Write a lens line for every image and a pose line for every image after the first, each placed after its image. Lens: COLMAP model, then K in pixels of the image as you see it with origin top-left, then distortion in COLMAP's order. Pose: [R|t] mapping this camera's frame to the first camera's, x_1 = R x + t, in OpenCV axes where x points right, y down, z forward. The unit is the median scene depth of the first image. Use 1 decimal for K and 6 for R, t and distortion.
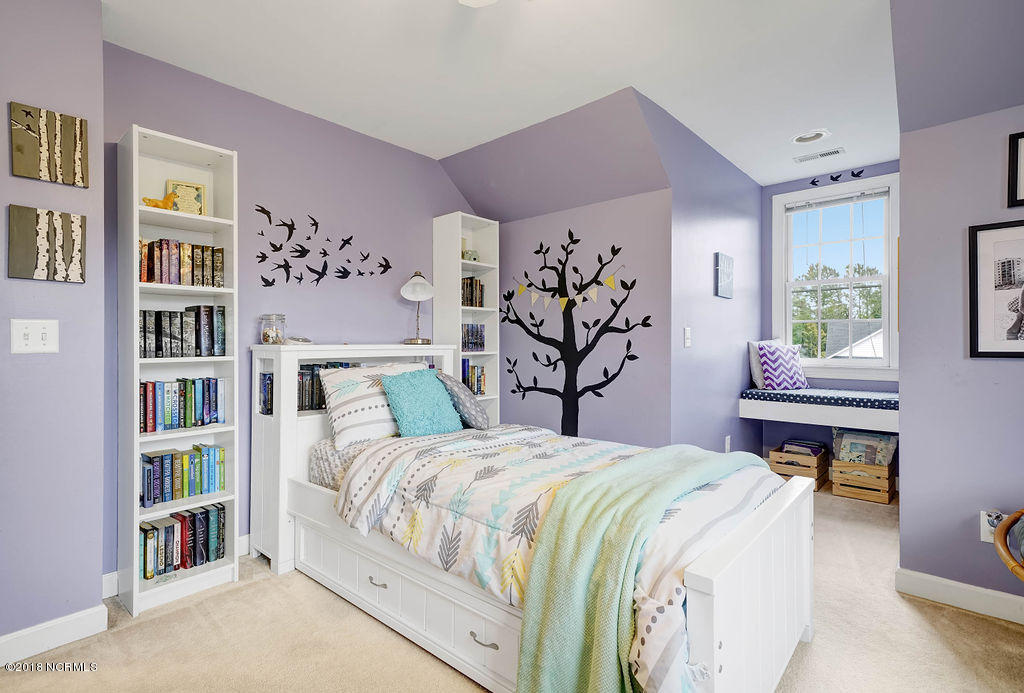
lens RADIAL K [[497.2, 0, 510.0], [0, 497.2, 343.1], [0, 0, 1]] dist [0.005885, 0.000632]
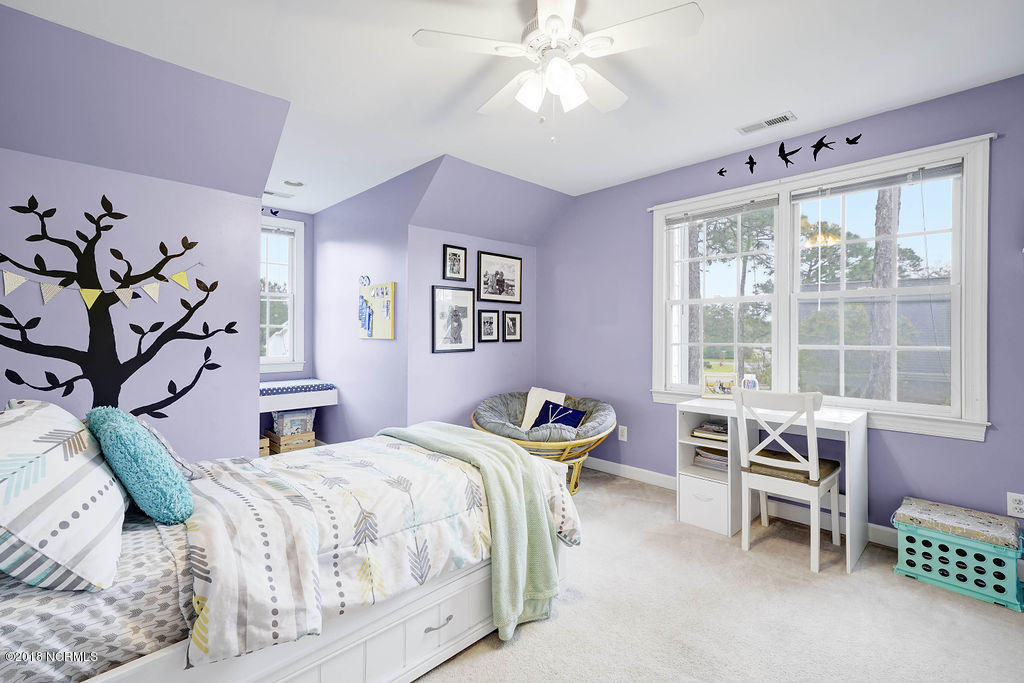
lens RADIAL K [[446.7, 0, 509.9], [0, 446.7, 337.2], [0, 0, 1]] dist [0.003231, 0.000262]
pose [[0.065682, -0.002461, 0.997838, -0.496515], [0.003451, 0.999992, 0.002239, -0.022680], [-0.997835, 0.003297, 0.065690, 0.372691]]
